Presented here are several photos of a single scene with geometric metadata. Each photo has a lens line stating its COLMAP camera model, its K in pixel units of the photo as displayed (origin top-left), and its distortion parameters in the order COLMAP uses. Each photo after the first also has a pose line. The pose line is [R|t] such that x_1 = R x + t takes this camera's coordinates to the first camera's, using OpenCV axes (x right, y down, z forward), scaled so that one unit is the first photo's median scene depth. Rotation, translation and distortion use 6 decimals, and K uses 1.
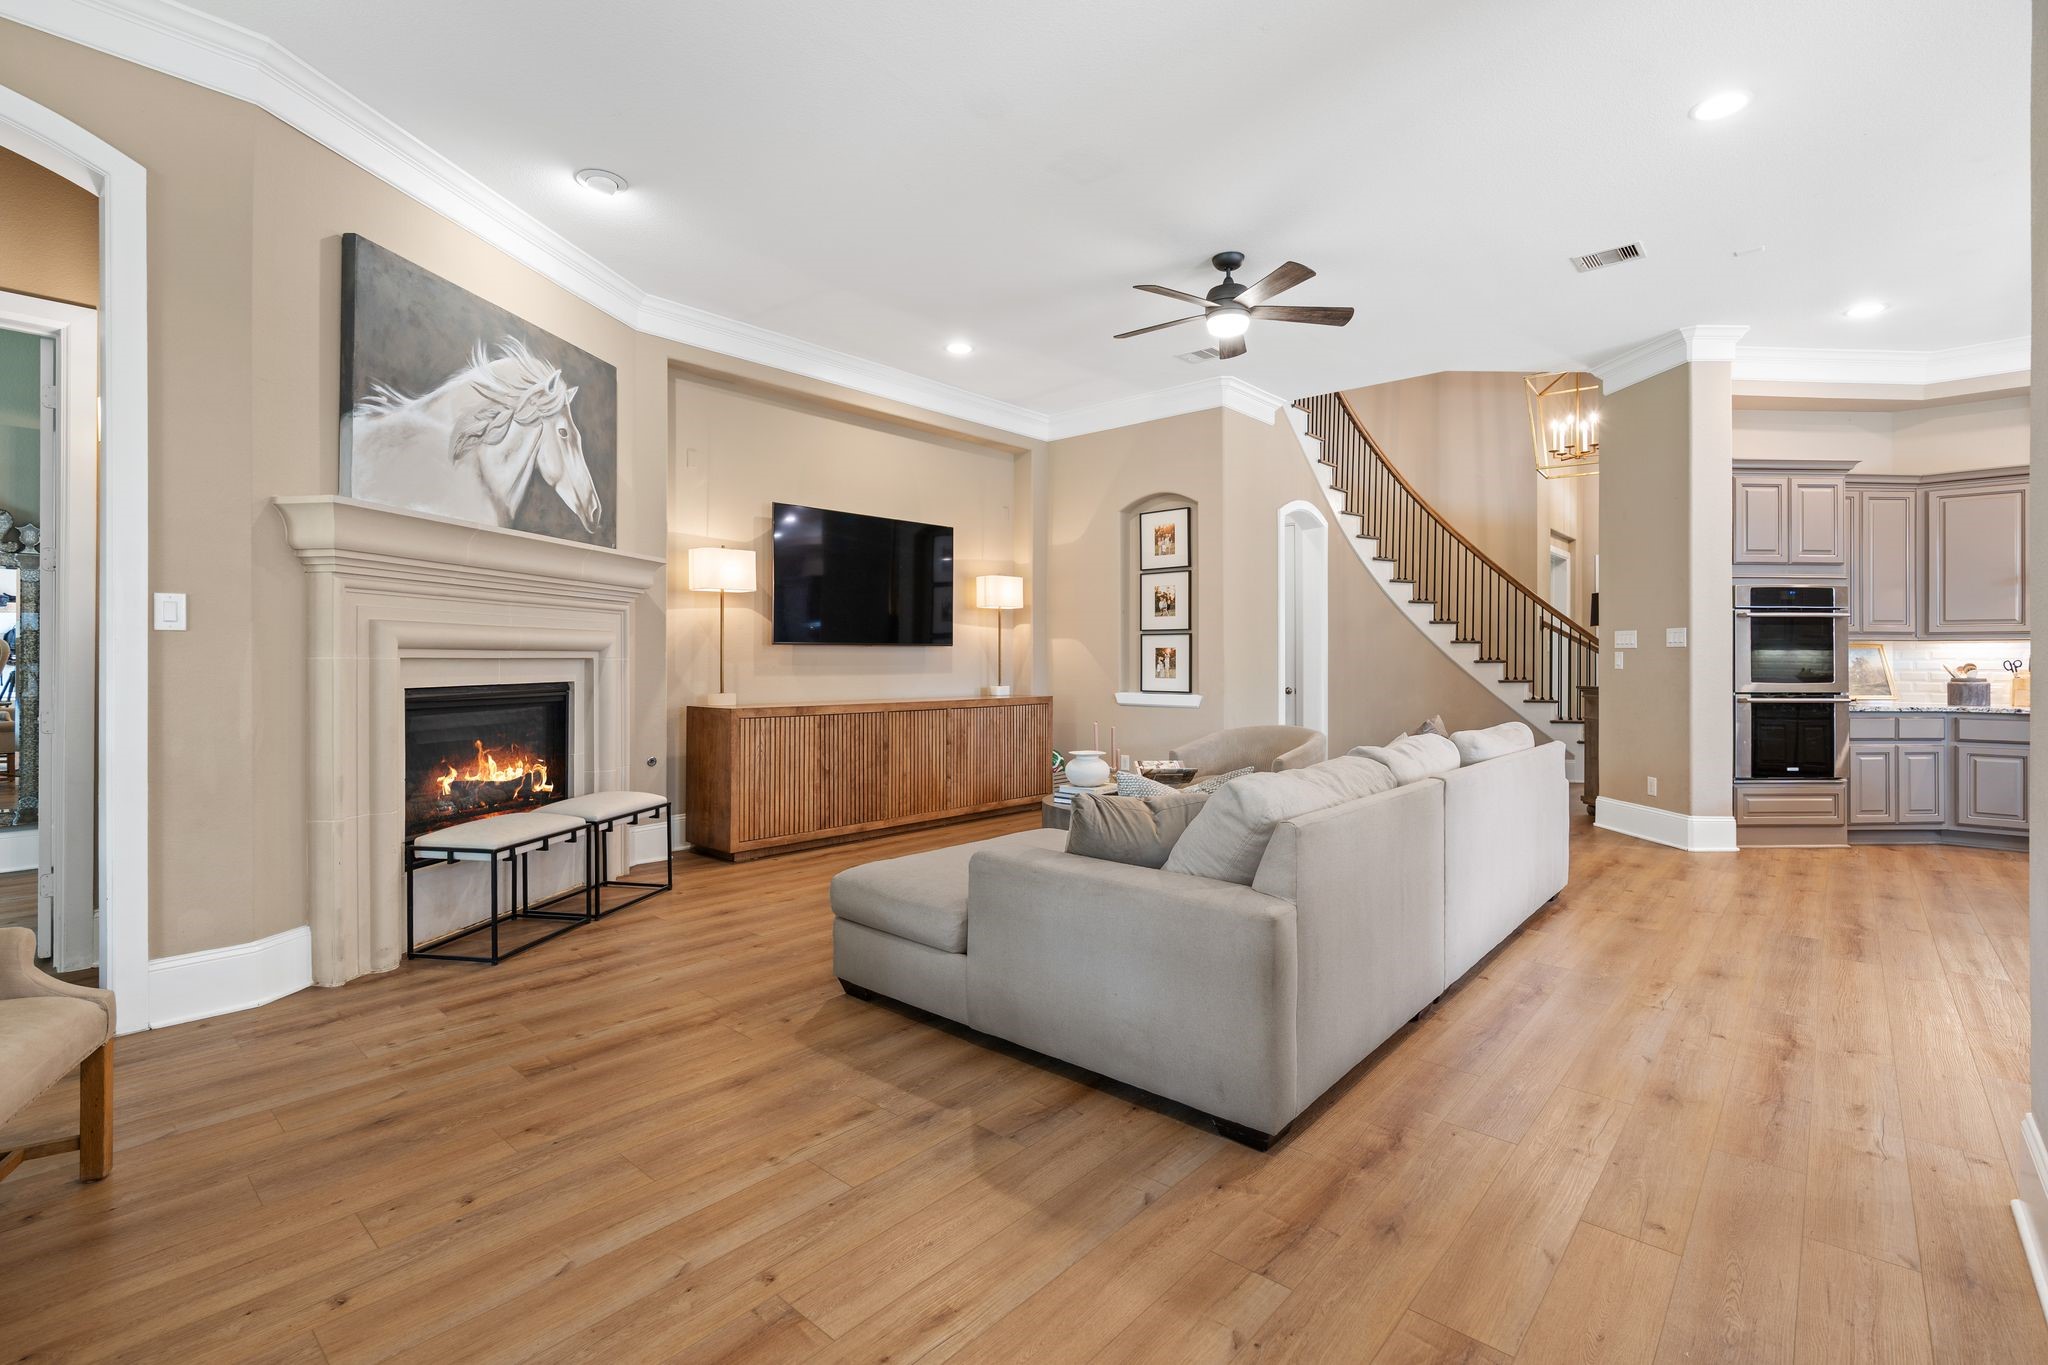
lens RADIAL K [[920.3, 0, 1024.9], [0, 920.3, 662.6], [0, 0, 1]] dist [-0.002062, 0.000755]
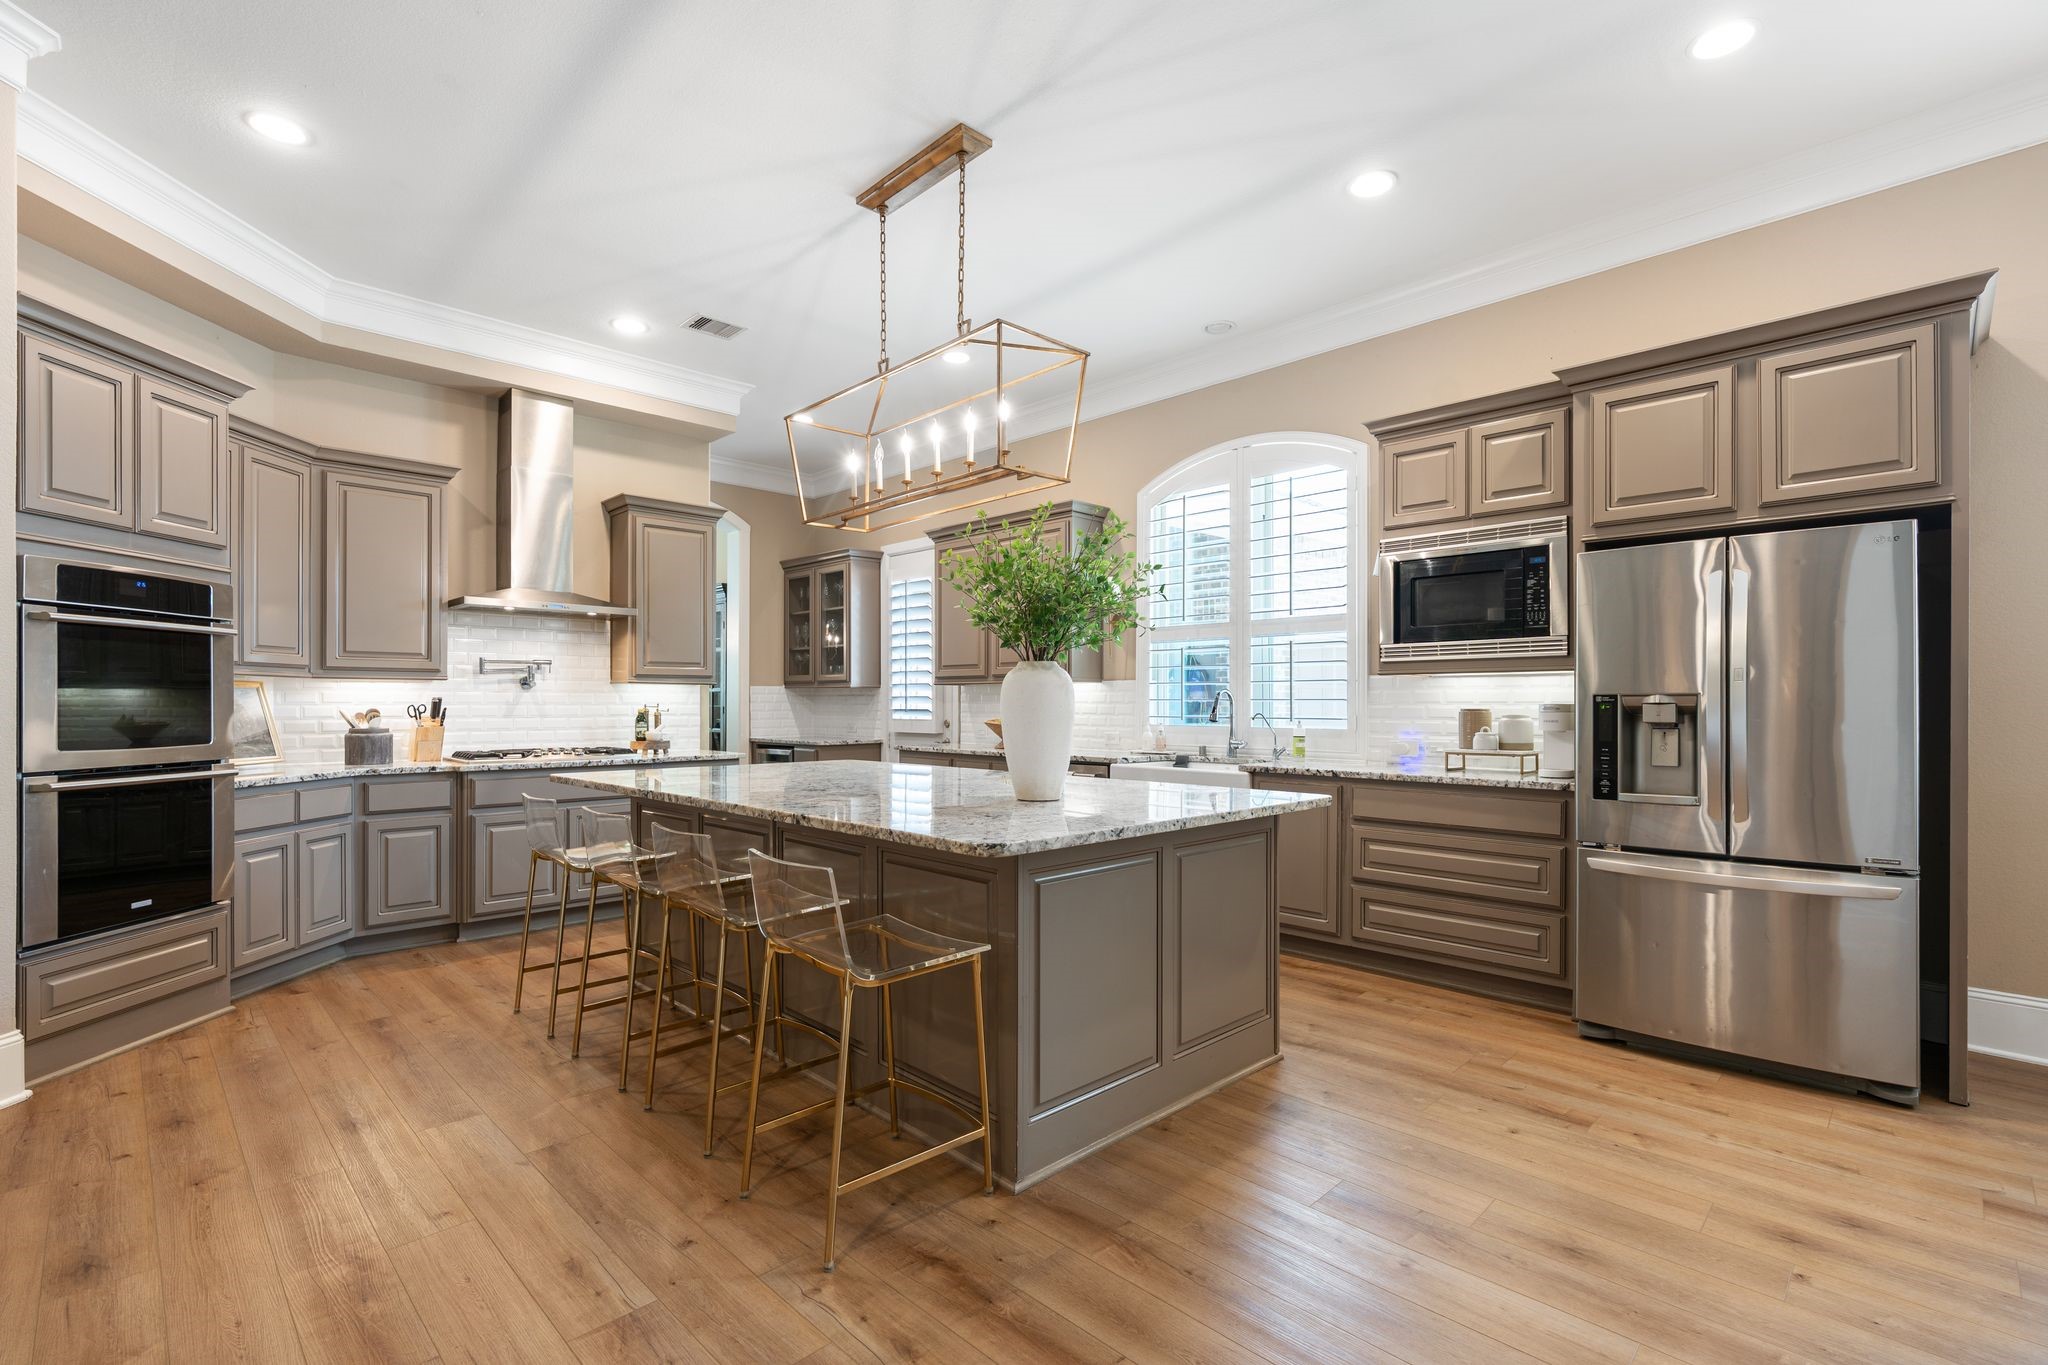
lens RADIAL K [[923.9, 0, 1030.1], [0, 923.9, 693.5], [0, 0, 1]] dist [-0.003209, 0.000019]
pose [[0.058214, 0.007771, 0.998274, 0.307631], [0.005849, 0.999950, -0.008125, -0.002824], [-0.998287, 0.006312, 0.058165, 0.426399]]
